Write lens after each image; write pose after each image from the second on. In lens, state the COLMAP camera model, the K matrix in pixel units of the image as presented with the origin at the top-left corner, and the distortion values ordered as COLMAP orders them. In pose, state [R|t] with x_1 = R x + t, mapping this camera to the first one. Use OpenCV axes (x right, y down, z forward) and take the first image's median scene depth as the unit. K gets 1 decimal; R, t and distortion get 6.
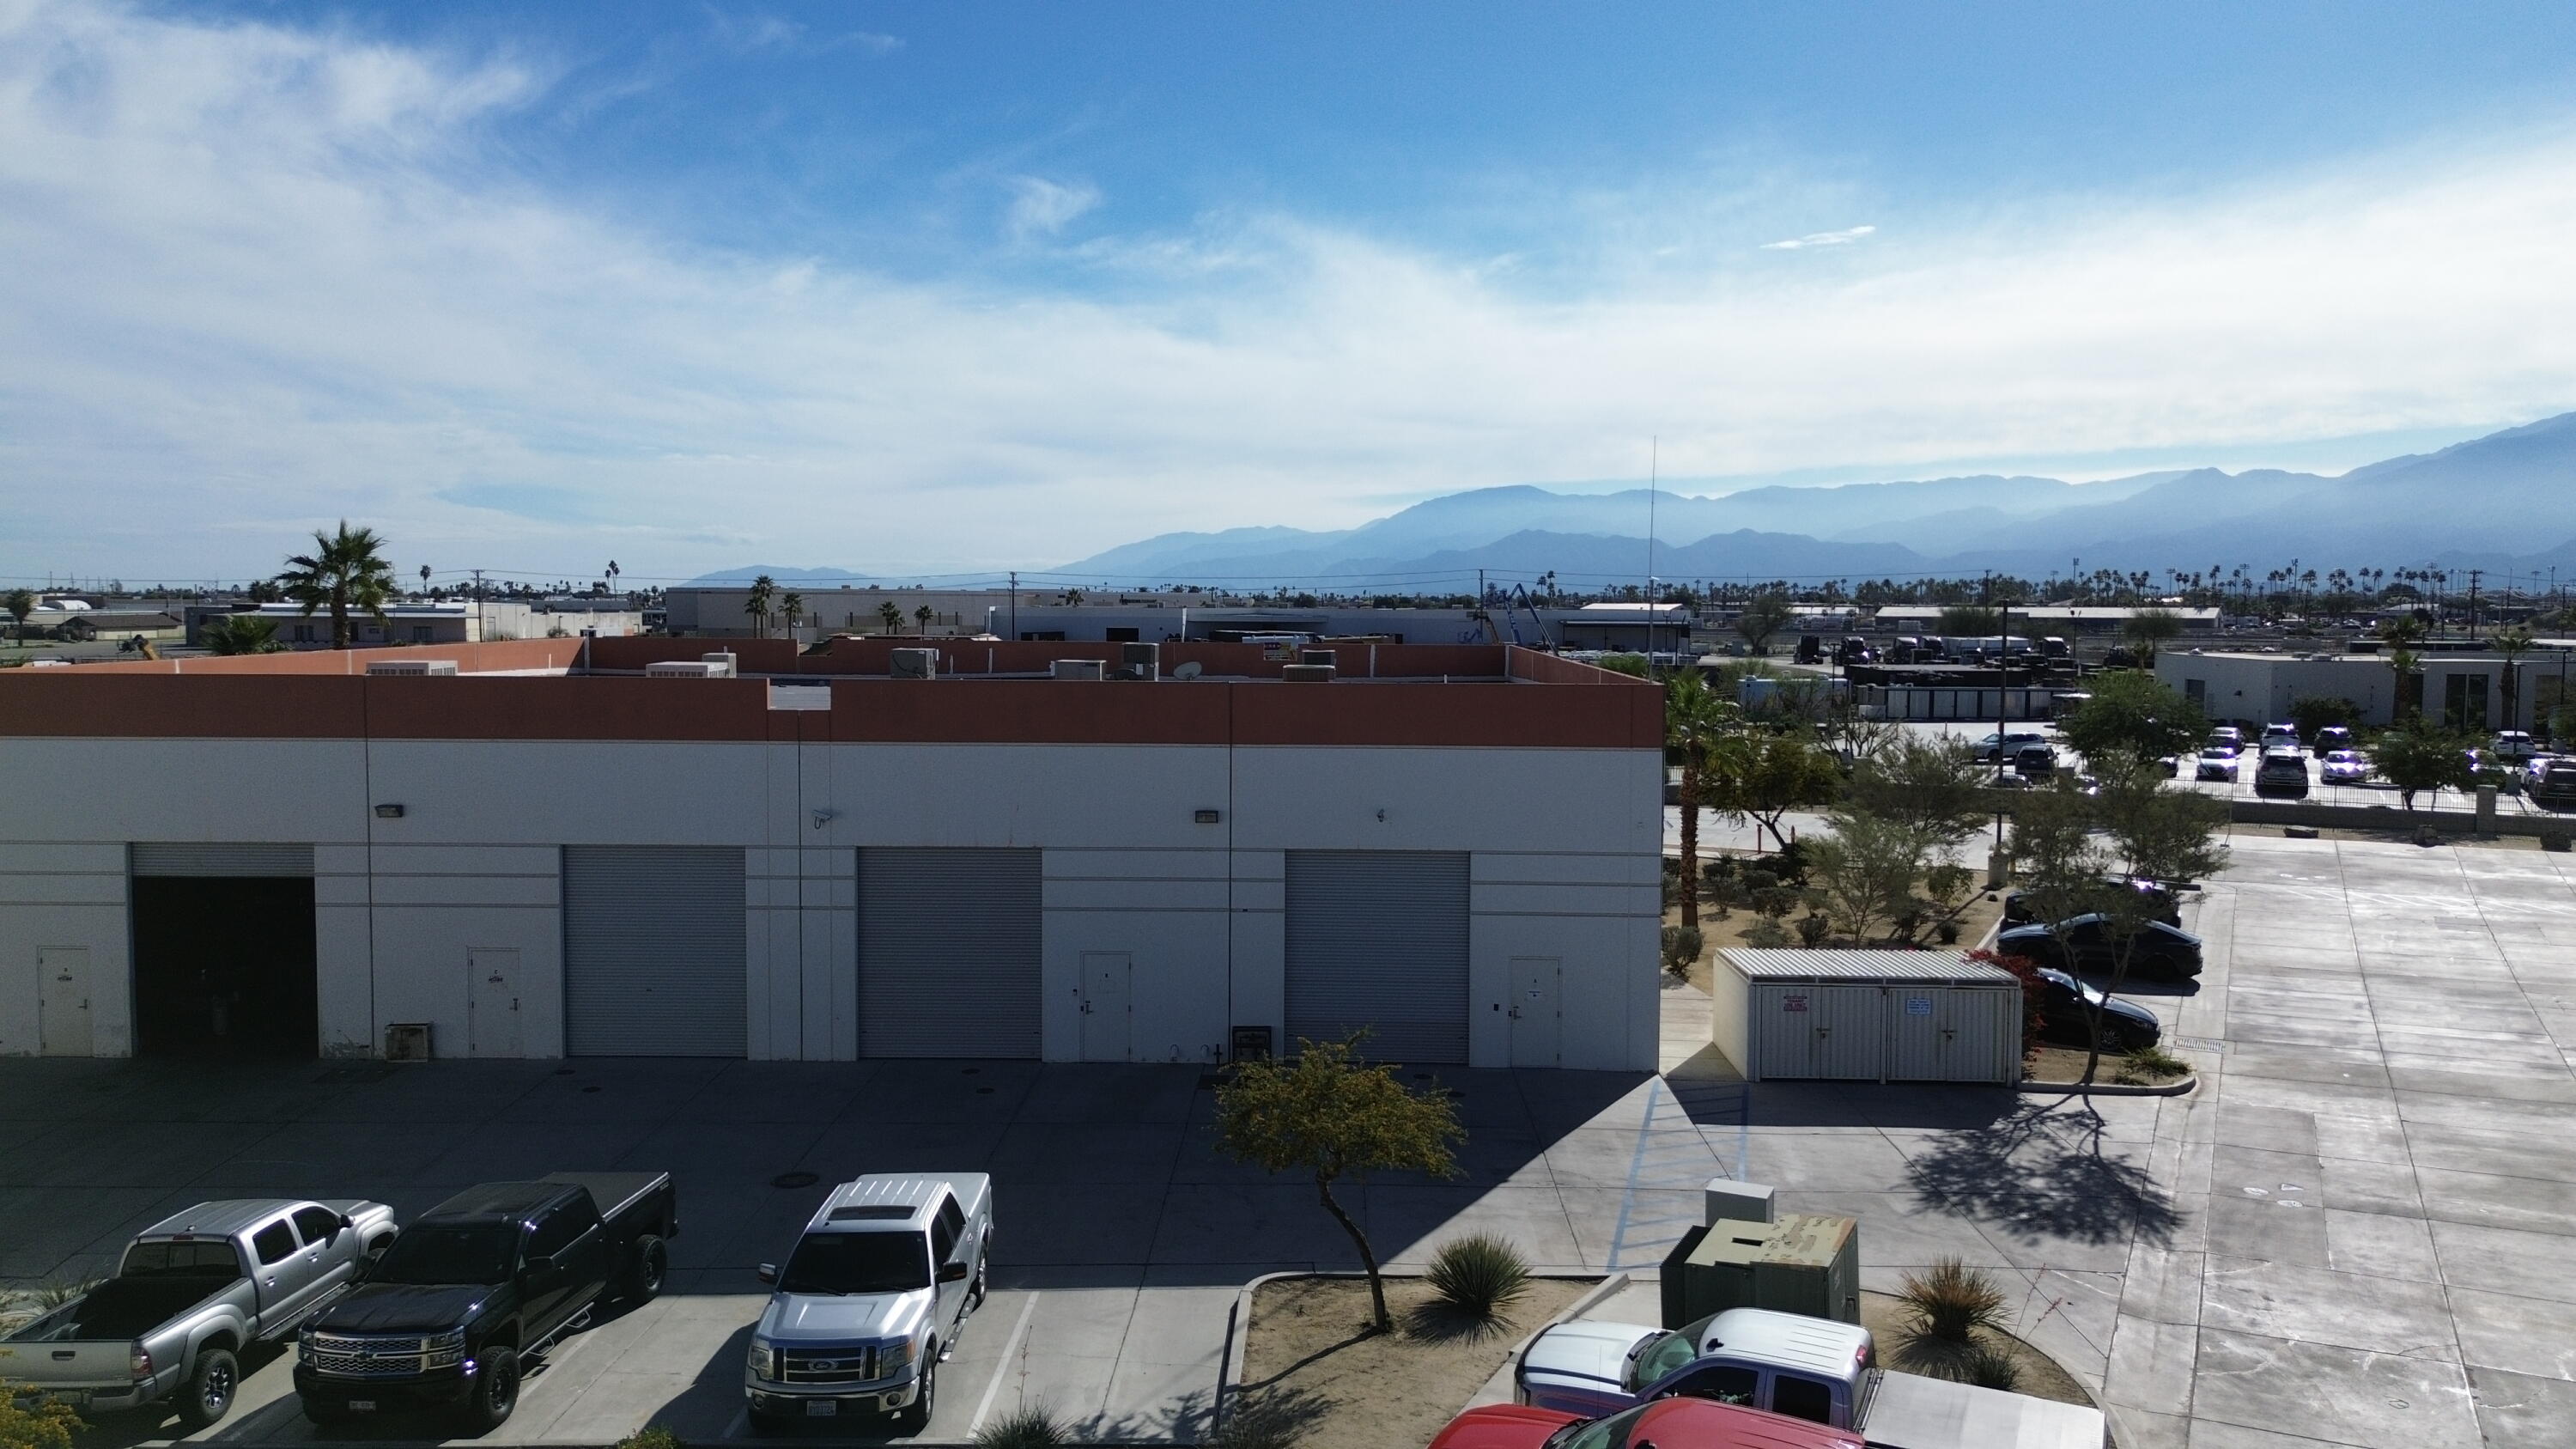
lens RADIAL K [[1840.7, 0, 1296.3], [0, 1840.7, 713.8], [0, 0, 1]] dist [0.040522, -0.001335]
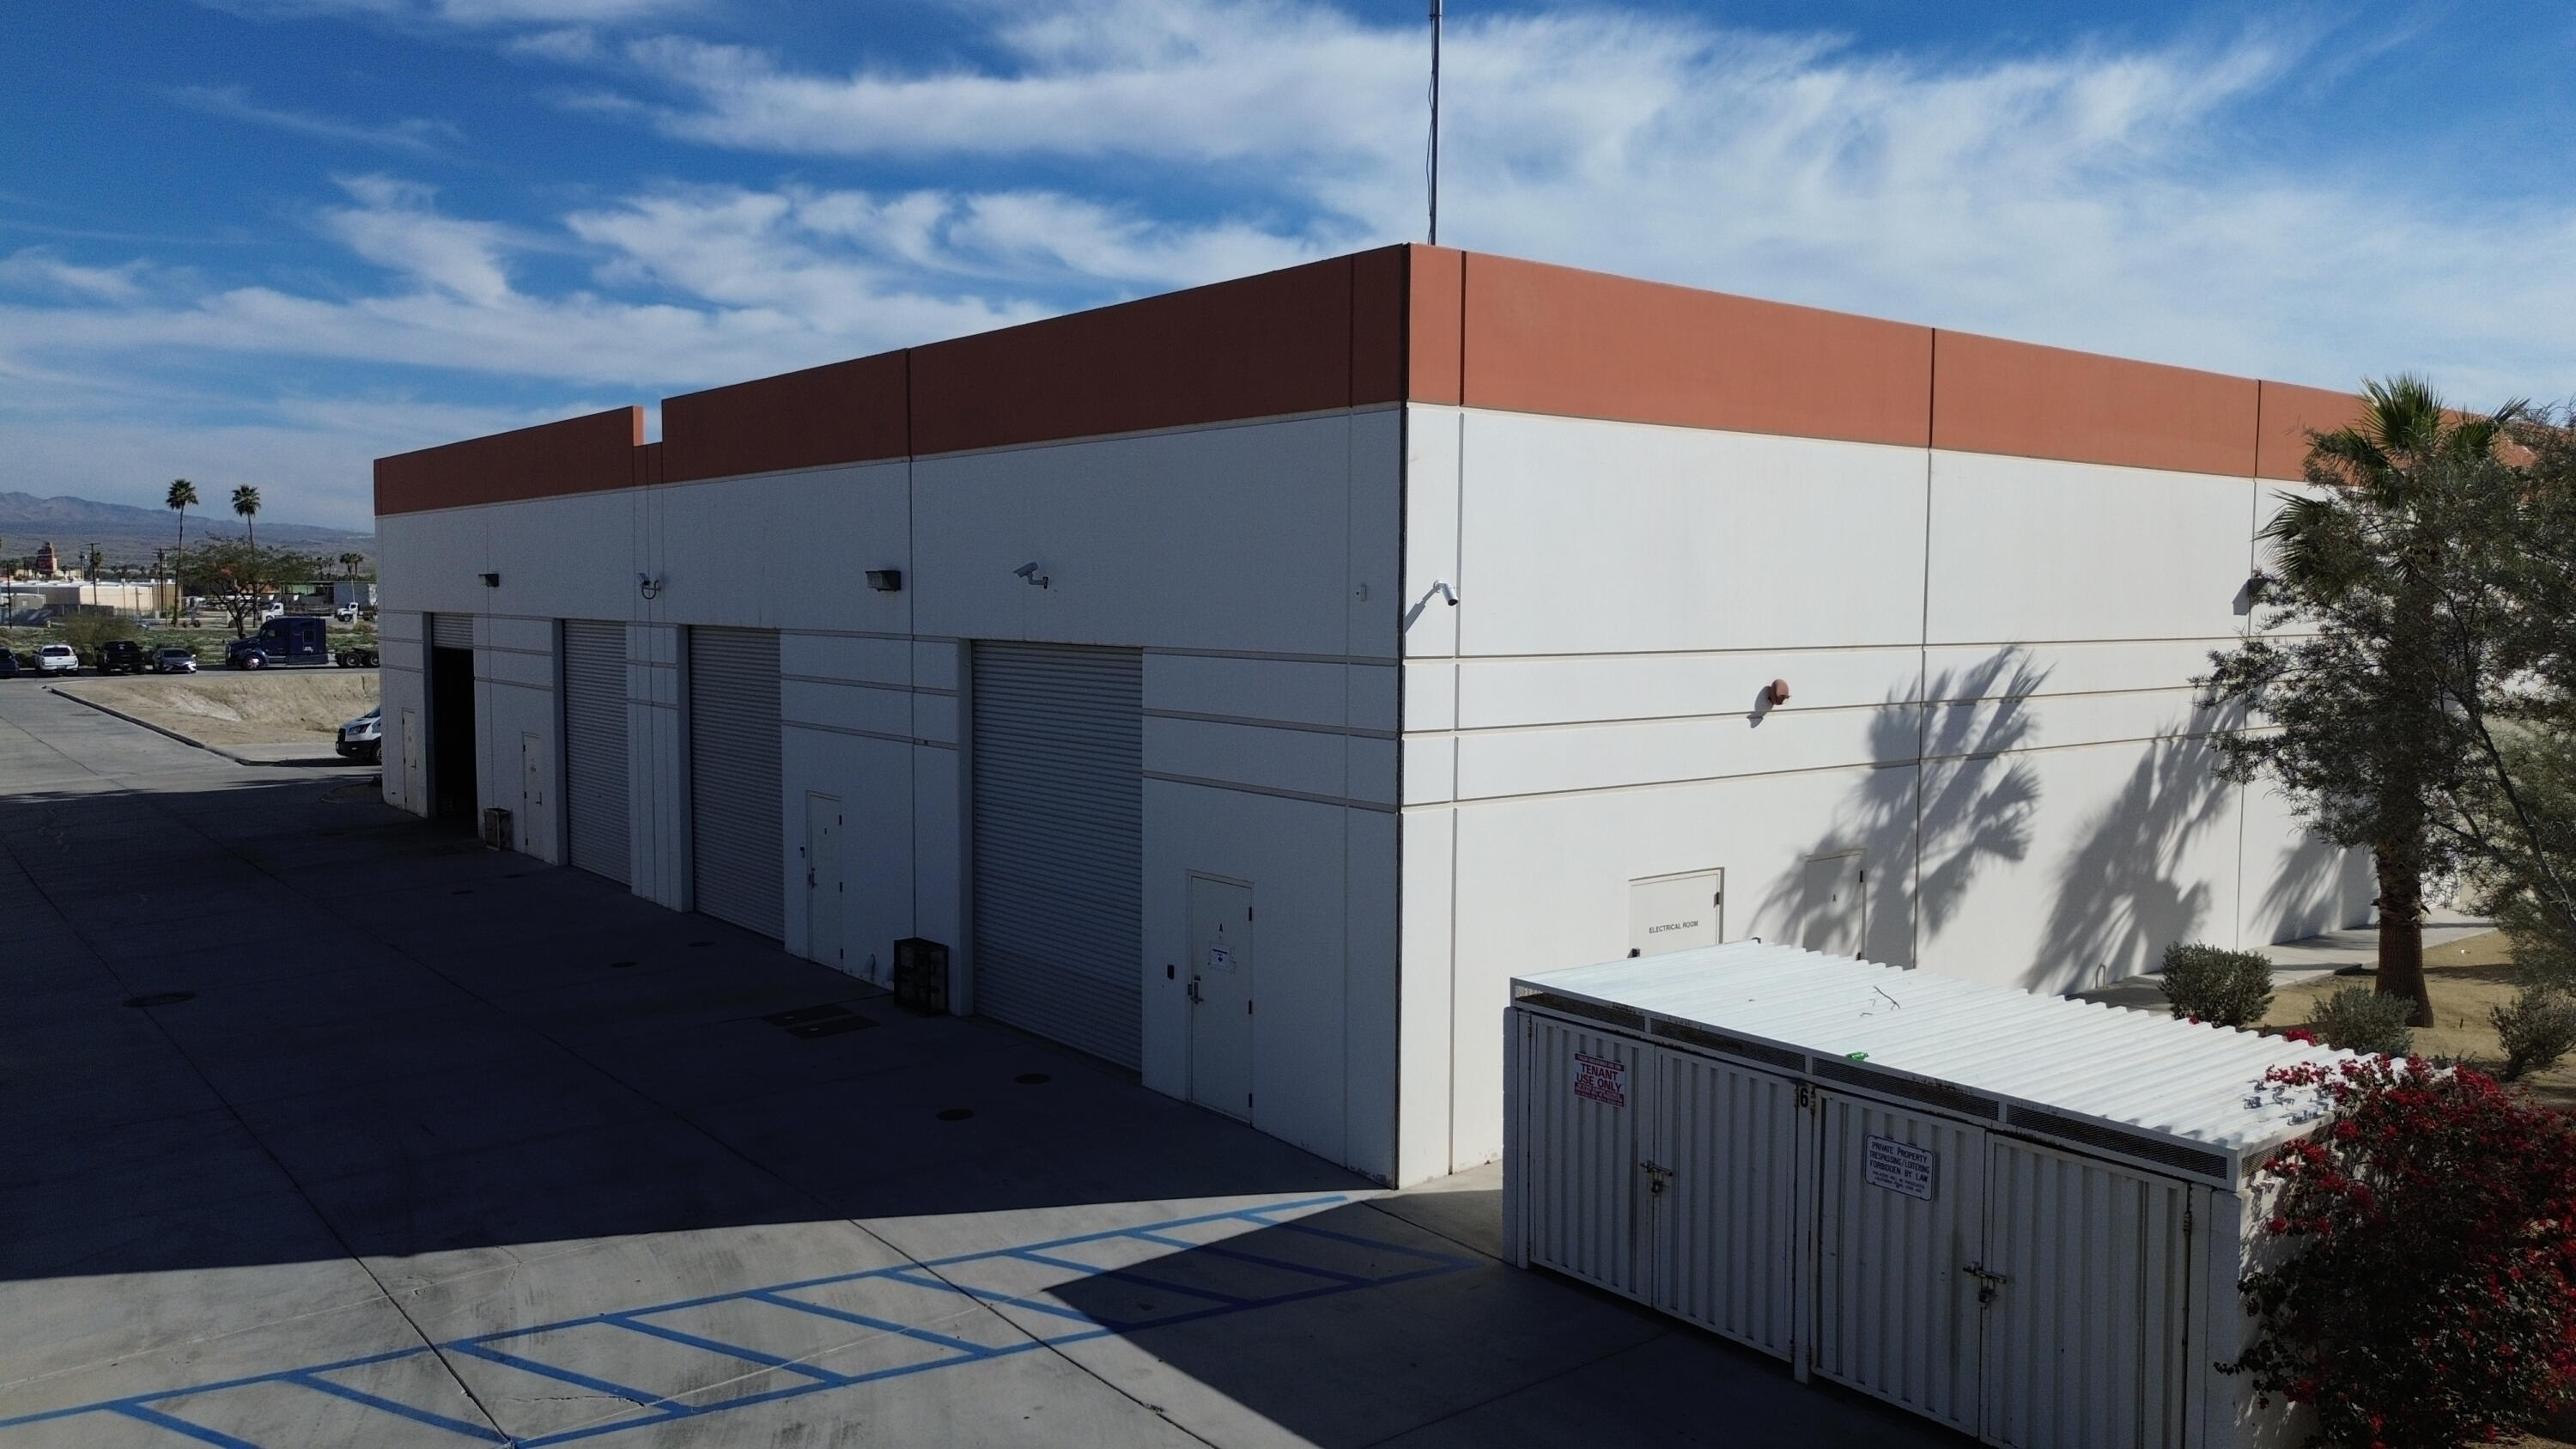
lens RADIAL K [[1840.7, 0, 1296.3], [0, 1840.7, 713.8], [0, 0, 1]] dist [0.040522, -0.001335]
pose [[0.651232, 0.049754, -0.757246, 0.494499], [-0.051215, 0.998455, 0.021557, 0.079323], [0.757149, 0.024744, 0.652773, 0.707211]]
